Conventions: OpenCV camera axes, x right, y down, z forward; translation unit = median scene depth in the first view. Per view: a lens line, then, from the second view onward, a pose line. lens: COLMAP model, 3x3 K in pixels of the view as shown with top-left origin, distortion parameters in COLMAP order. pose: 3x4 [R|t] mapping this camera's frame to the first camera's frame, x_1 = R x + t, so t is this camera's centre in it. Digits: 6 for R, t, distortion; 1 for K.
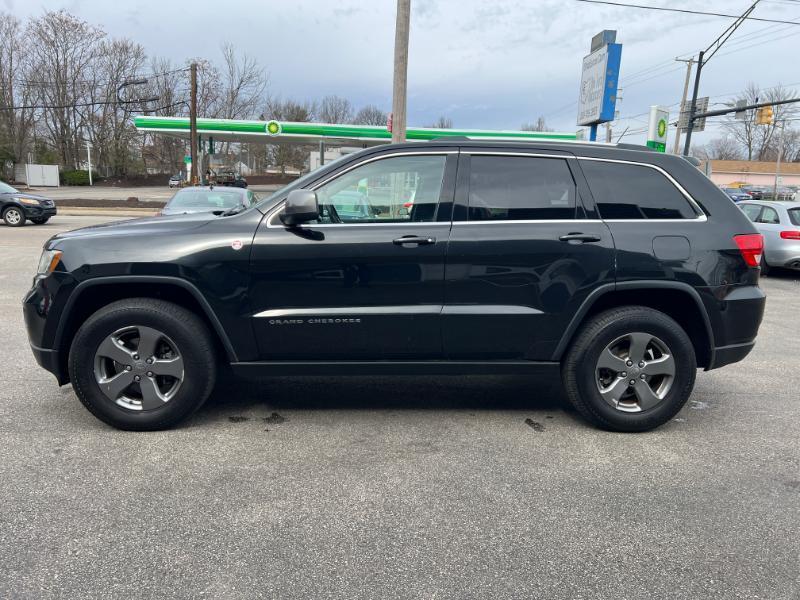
lens RADIAL K [[601.2, 0, 403.6], [0, 601.2, 298.7], [0, 0, 1]] dist [0.045547, -0.050134]
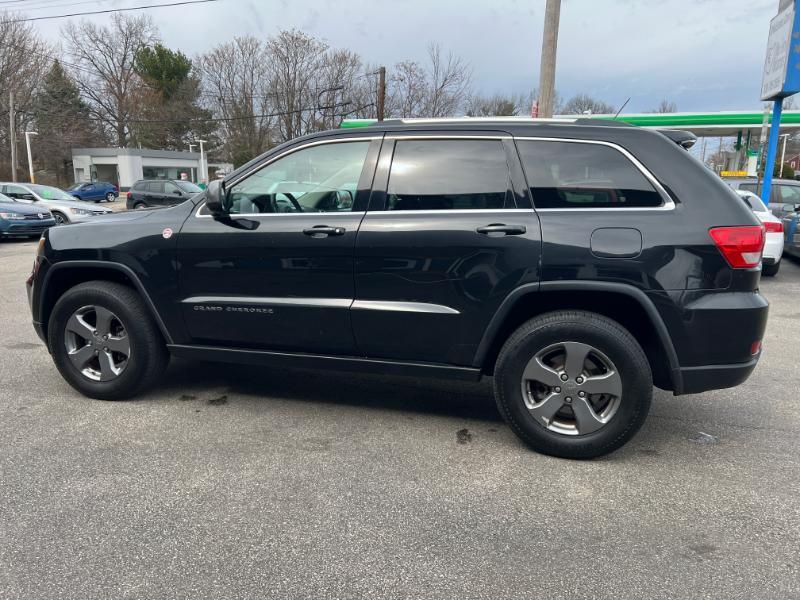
lens RADIAL K [[601.2, 0, 400.2], [0, 601.2, 297.8], [0, 0, 1]] dist [0.045547, -0.050134]
pose [[0.942219, 0.043383, -0.332176, 0.432638], [-0.040861, 0.999058, 0.014577, -0.007718], [0.332496, -0.000162, 0.943105, 0.120994]]
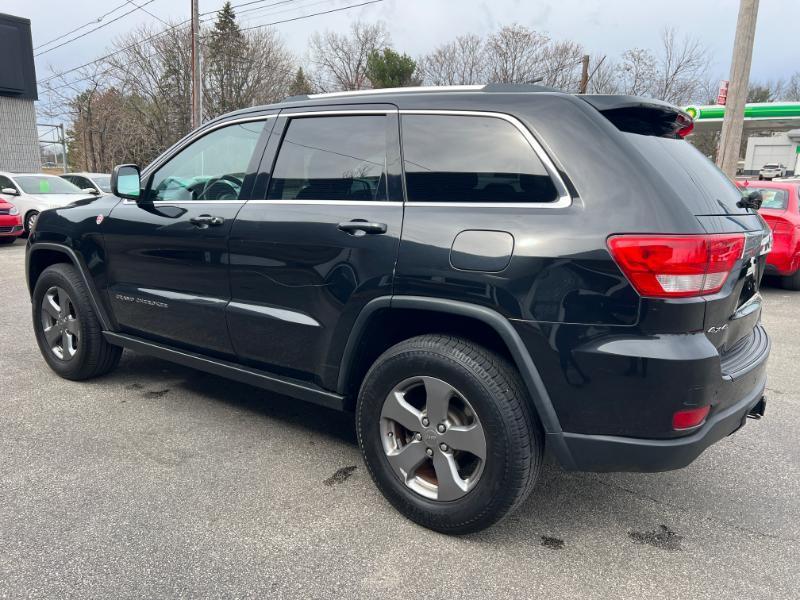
lens RADIAL K [[601.2, 0, 405.3], [0, 601.2, 297.0], [0, 0, 1]] dist [0.045547, -0.050134]
pose [[0.773171, 0.110831, -0.624439, 0.747221], [-0.107001, 0.993293, 0.043811, -0.053286], [0.625106, 0.032942, 0.779844, 0.473955]]
